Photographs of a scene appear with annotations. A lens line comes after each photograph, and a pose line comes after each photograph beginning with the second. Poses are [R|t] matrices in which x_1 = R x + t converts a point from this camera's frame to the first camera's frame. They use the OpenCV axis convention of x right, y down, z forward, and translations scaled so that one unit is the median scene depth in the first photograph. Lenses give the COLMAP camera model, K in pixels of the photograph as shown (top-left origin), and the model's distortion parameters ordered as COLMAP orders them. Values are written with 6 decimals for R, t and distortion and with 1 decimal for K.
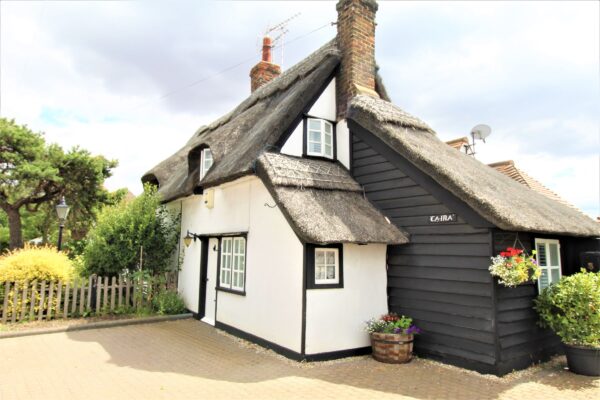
lens RADIAL K [[393.9, 0, 300.0], [0, 393.9, 200.0], [0, 0, 1]] dist [-0.001227, -0.000196]
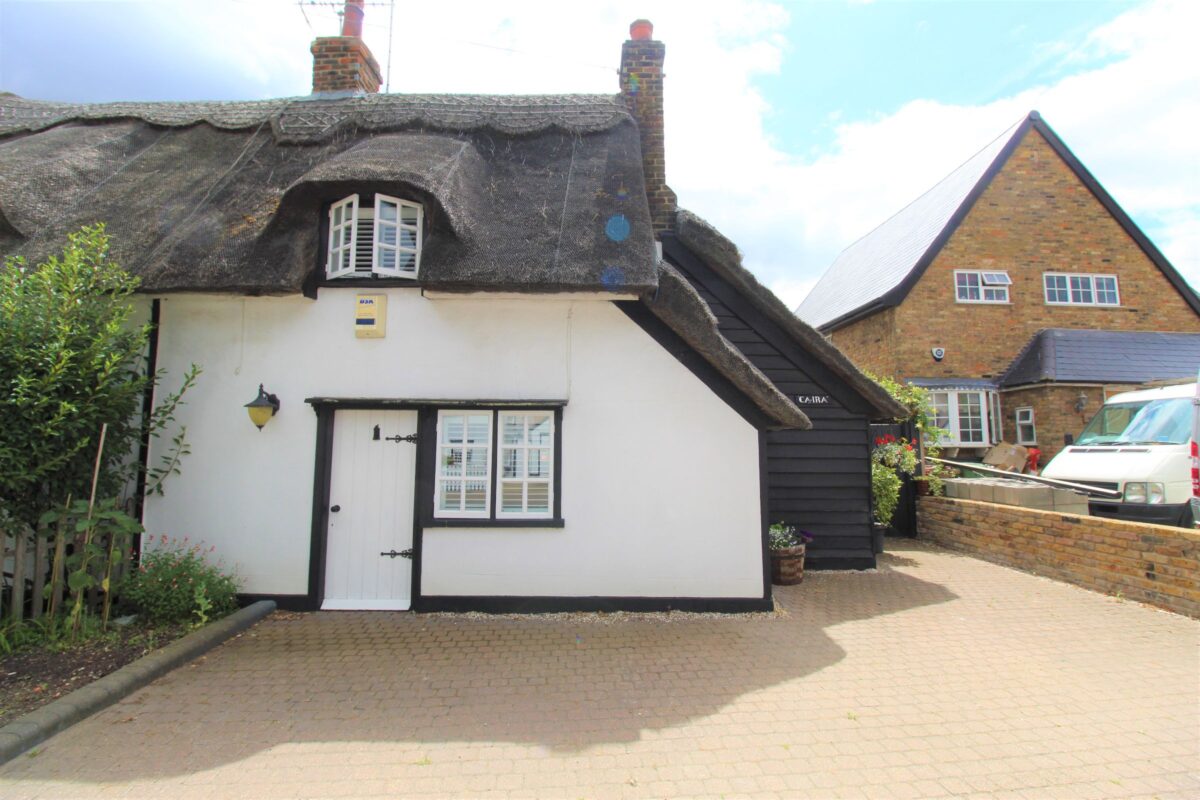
lens RADIAL K [[557.5, 0, 604.1], [0, 557.5, 389.6], [0, 0, 1]] dist [-0.003446, -0.010890]
pose [[0.573648, 0.067666, 0.816302, -0.660659], [-0.105165, 0.994418, -0.008527, 0.062466], [-0.812323, -0.080955, 0.577562, 0.516600]]
